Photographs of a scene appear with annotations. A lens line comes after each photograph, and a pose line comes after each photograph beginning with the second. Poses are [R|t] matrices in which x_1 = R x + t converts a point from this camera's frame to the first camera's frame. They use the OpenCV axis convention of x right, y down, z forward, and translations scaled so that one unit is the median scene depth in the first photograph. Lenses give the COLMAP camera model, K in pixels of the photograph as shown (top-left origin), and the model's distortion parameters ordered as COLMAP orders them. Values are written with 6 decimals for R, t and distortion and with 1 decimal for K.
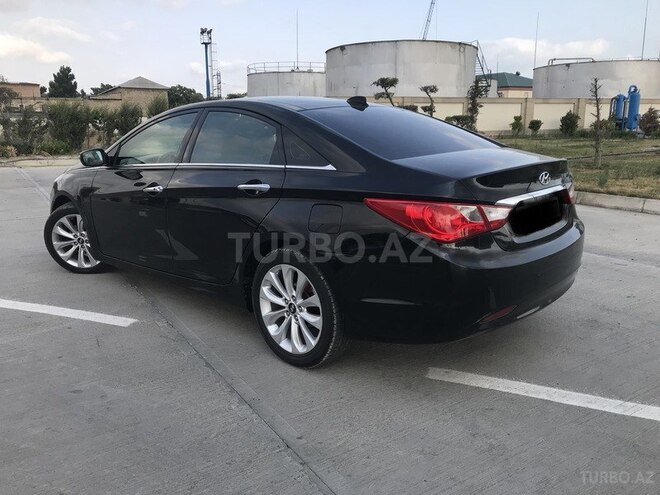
lens RADIAL K [[531.9, 0, 330.0], [0, 531.9, 247.5], [0, 0, 1]] dist [0.000102, 0.005837]
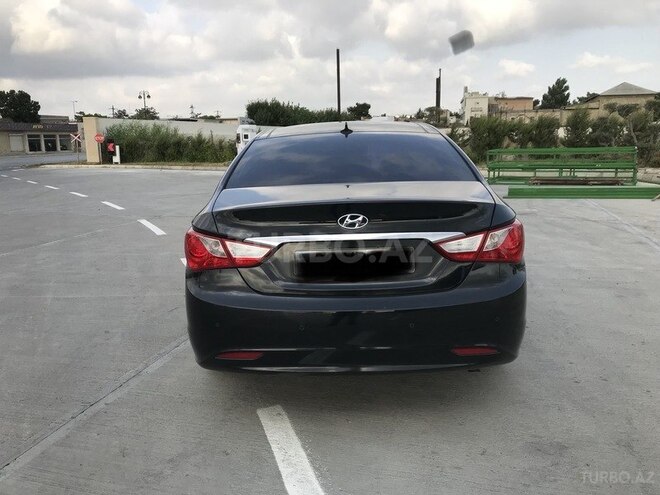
lens RADIAL K [[531.9, 0, 330.0], [0, 531.9, 247.5], [0, 0, 1]] dist [0.000102, 0.005837]
pose [[0.668945, 0.137387, -0.730505, 0.928009], [-0.150253, 0.987476, 0.048125, -0.117643], [0.727968, 0.077568, 0.681209, 0.393439]]
